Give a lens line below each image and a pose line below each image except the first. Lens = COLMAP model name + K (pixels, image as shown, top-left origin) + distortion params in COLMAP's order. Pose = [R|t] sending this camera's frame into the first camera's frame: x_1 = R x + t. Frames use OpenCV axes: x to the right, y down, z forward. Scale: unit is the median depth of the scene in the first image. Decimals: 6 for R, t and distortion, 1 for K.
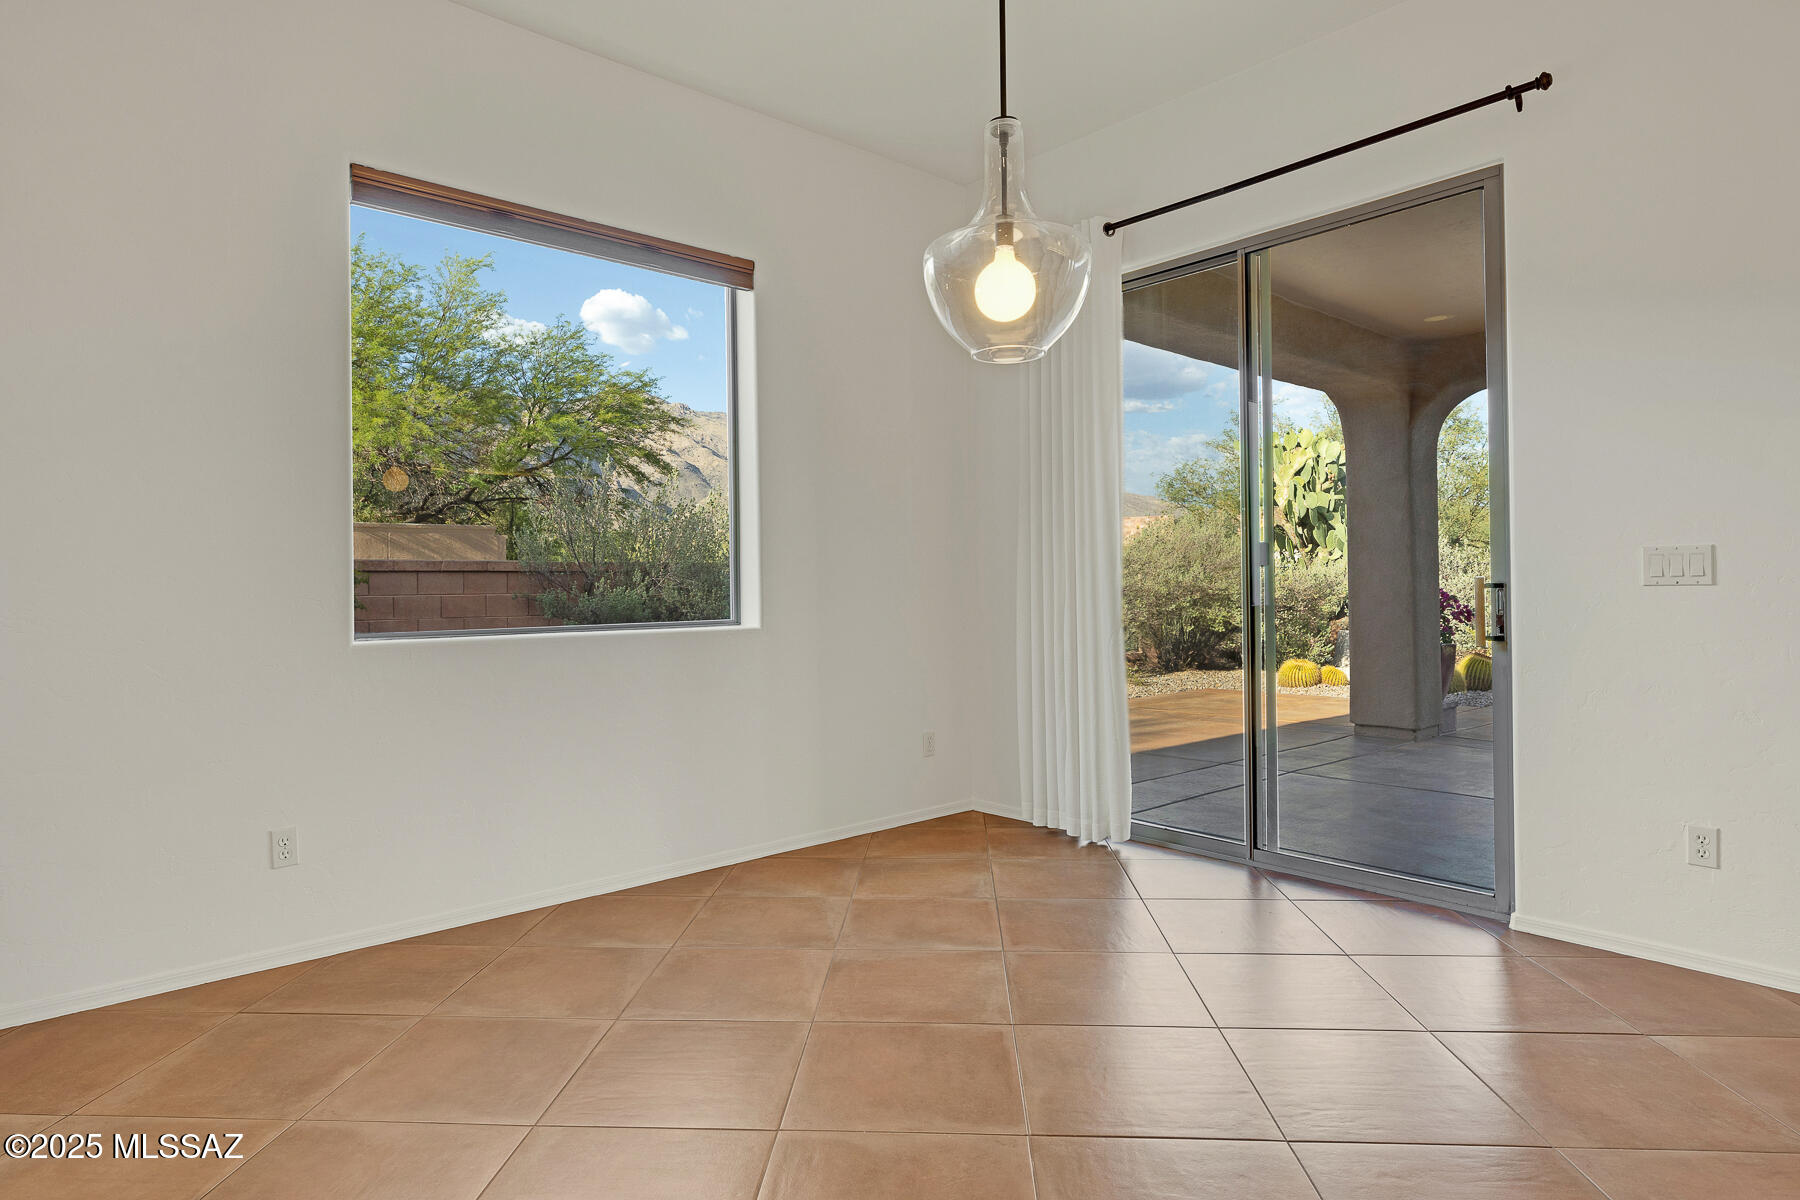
lens RADIAL K [[965.2, 0, 900.8], [0, 965.2, 574.8], [0, 0, 1]] dist [-0.031669, -0.000112]
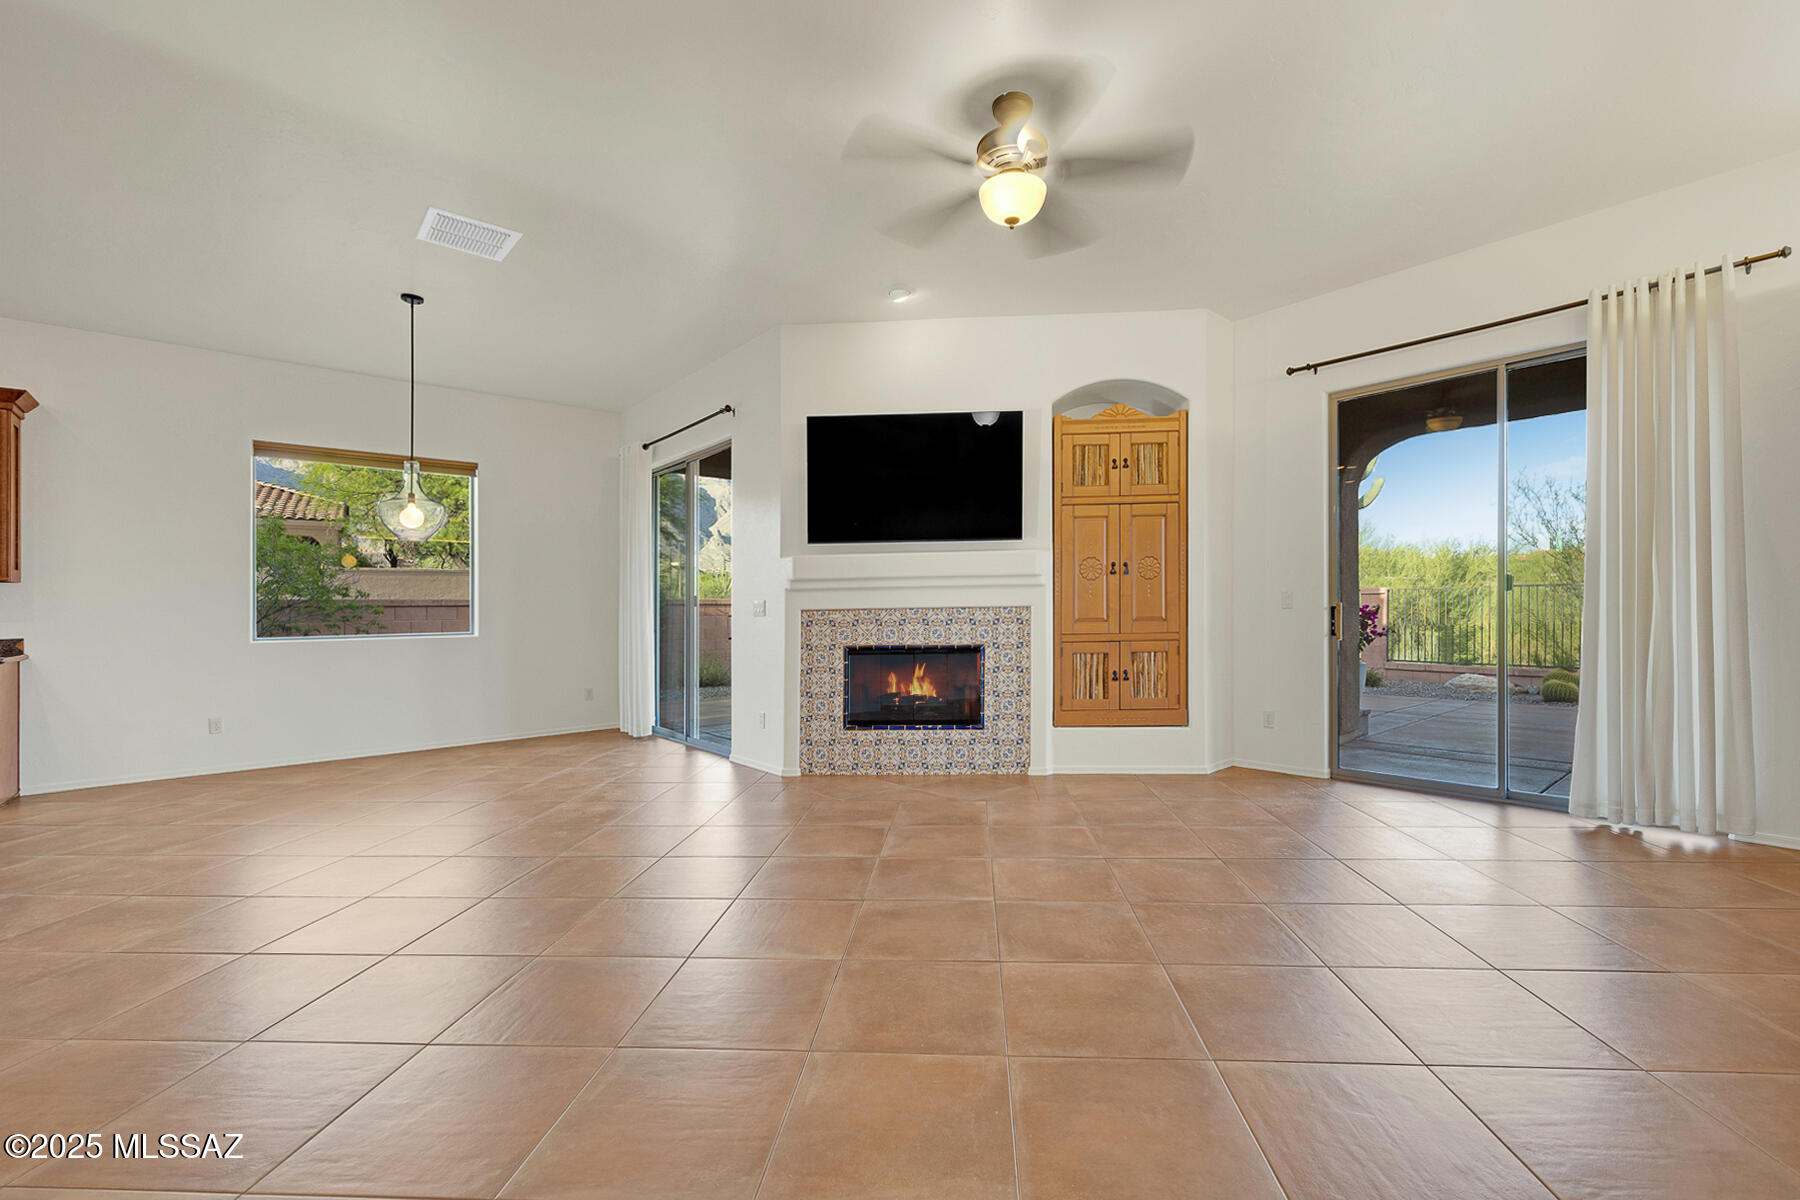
lens RADIAL K [[744.6, 0, 900.5], [0, 744.6, 603.7], [0, 0, 1]] dist [-0.000527, 0.000057]
pose [[0.999842, -0.000294, -0.017754, 0.816789], [0.000251, 0.999997, -0.002418, -0.011351], [0.017755, 0.002413, 0.999839, -0.635573]]
